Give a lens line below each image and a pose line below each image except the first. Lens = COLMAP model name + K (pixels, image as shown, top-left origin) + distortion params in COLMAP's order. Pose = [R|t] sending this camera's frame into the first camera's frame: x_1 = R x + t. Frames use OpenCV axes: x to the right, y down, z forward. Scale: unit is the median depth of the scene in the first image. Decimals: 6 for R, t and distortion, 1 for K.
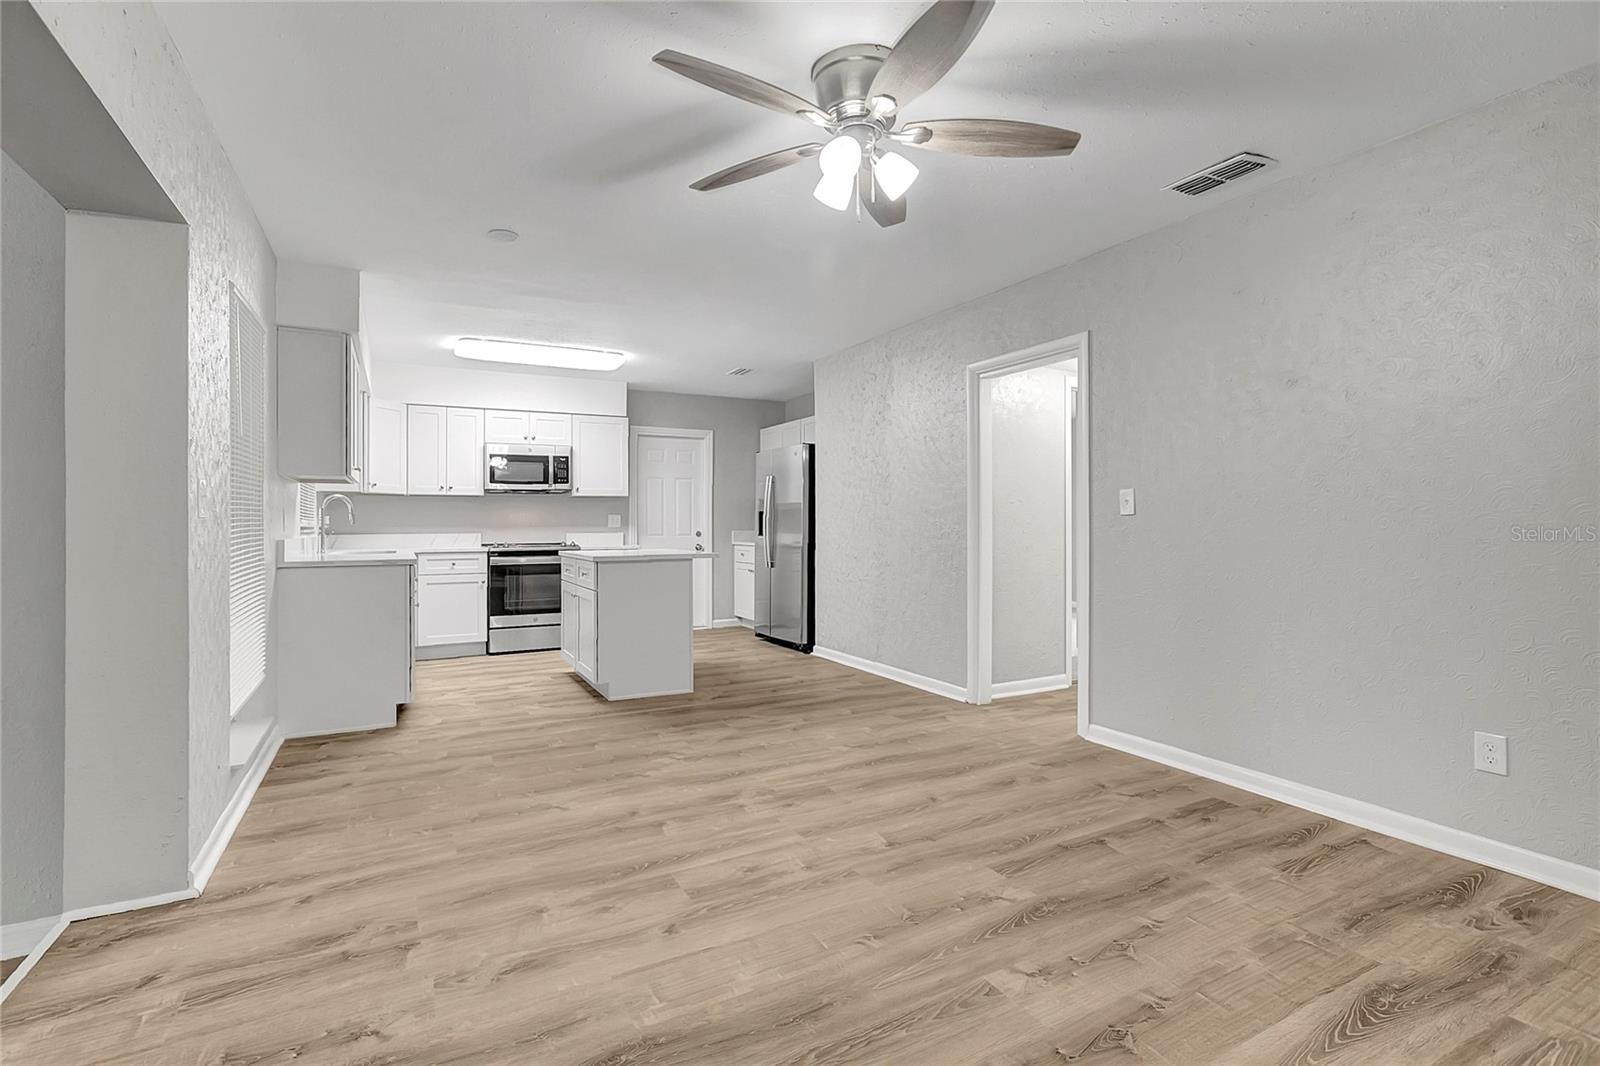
lens RADIAL K [[745.7, 0, 793.4], [0, 745.7, 523.7], [0, 0, 1]] dist [-0.024297, 0.014690]
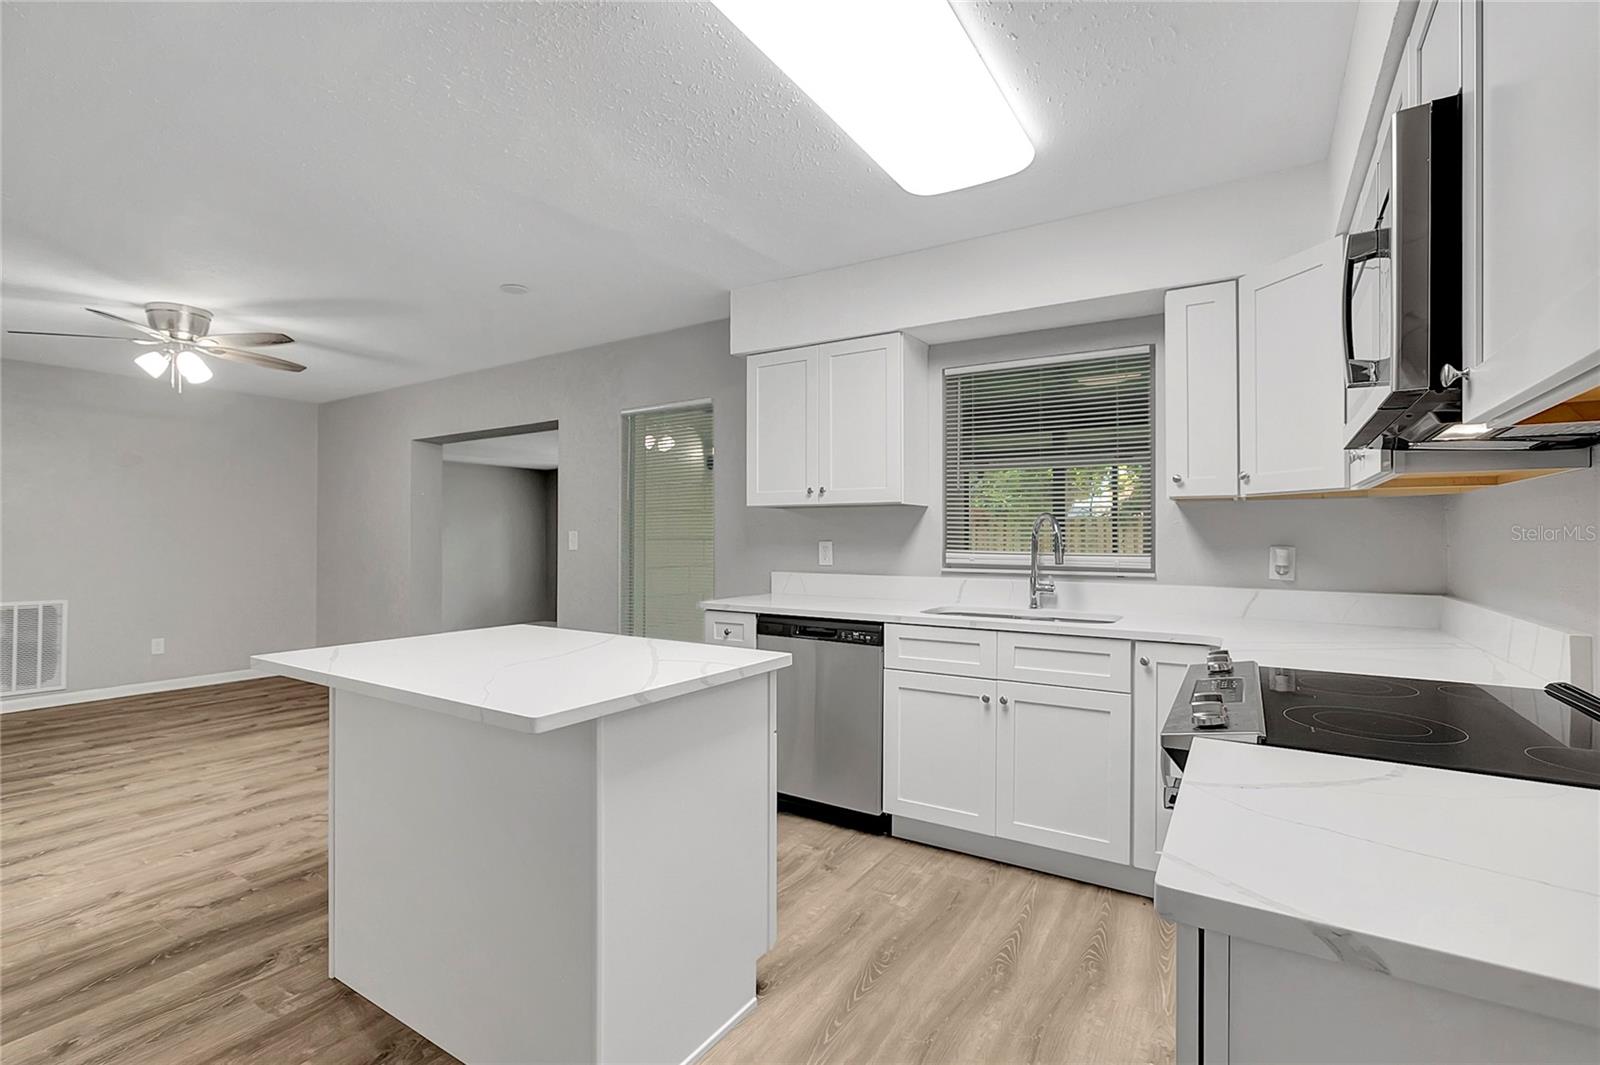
lens RADIAL K [[745.7, 0, 774.1], [0, 745.7, 527.3], [0, 0, 1]] dist [-0.024297, 0.014690]
pose [[-0.885089, -0.001072, -0.465420, -0.275516], [0.003541, 0.999953, -0.009036, -0.040132], [0.465407, -0.009645, -0.885044, 2.505074]]
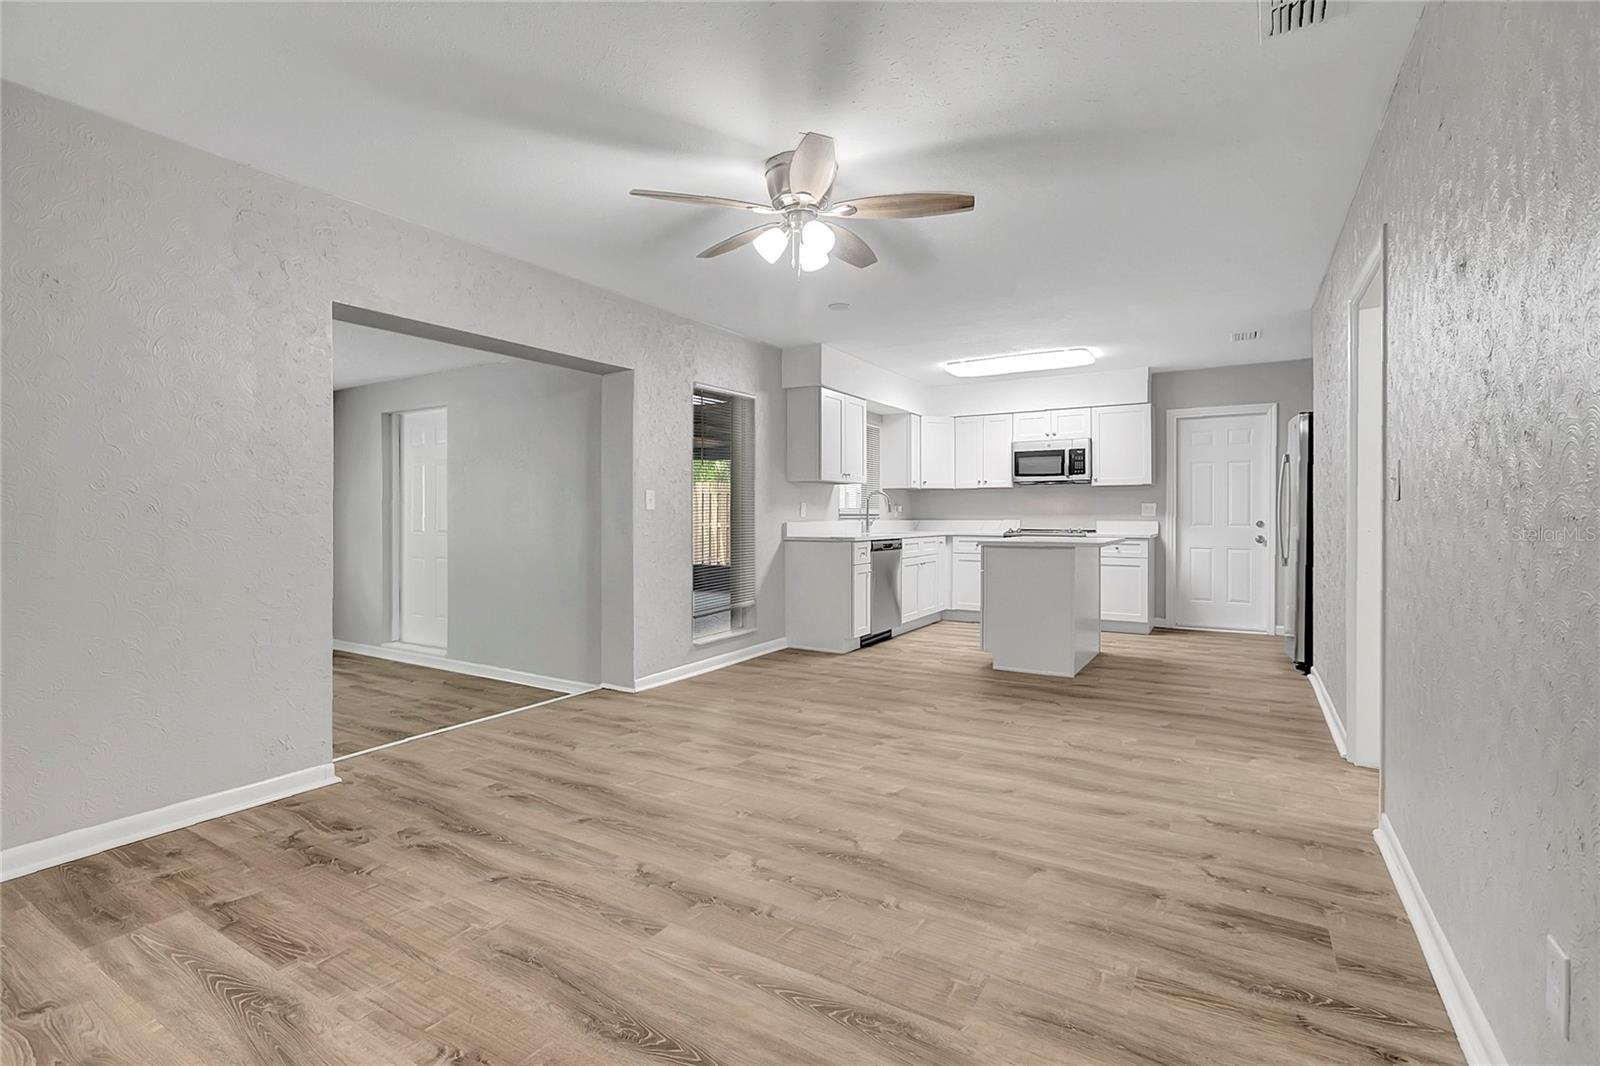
lens RADIAL K [[745.7, 0, 790.2], [0, 745.7, 522.0], [0, 0, 1]] dist [-0.024297, 0.014690]
pose [[0.500846, 0.013791, -0.865426, 0.920349], [-0.001442, 0.999885, 0.015100, -0.004088], [0.865535, -0.006315, 0.500809, 0.260223]]
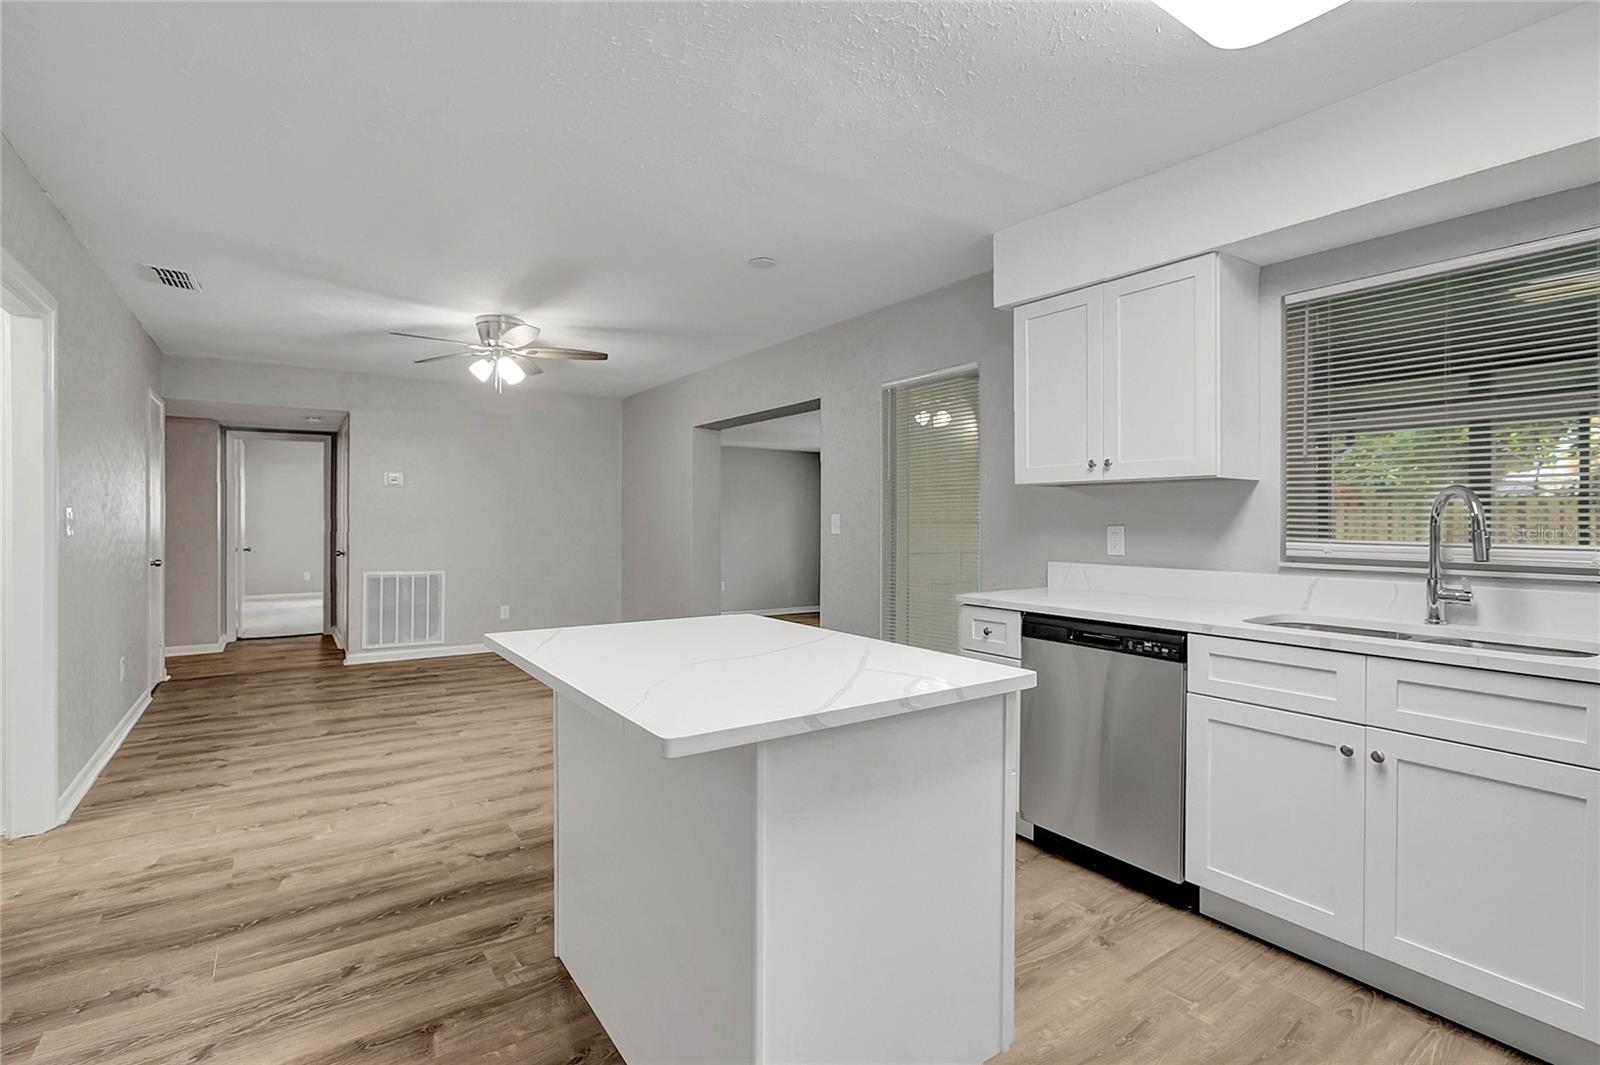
lens RADIAL K [[745.7, 0, 778.8], [0, 745.7, 518.0], [0, 0, 1]] dist [-0.024297, 0.014690]
pose [[-0.995604, 0.002517, -0.093629, -0.377192], [0.002691, 0.999995, -0.001739, -0.038290], [0.093624, -0.001983, -0.995606, 2.411029]]
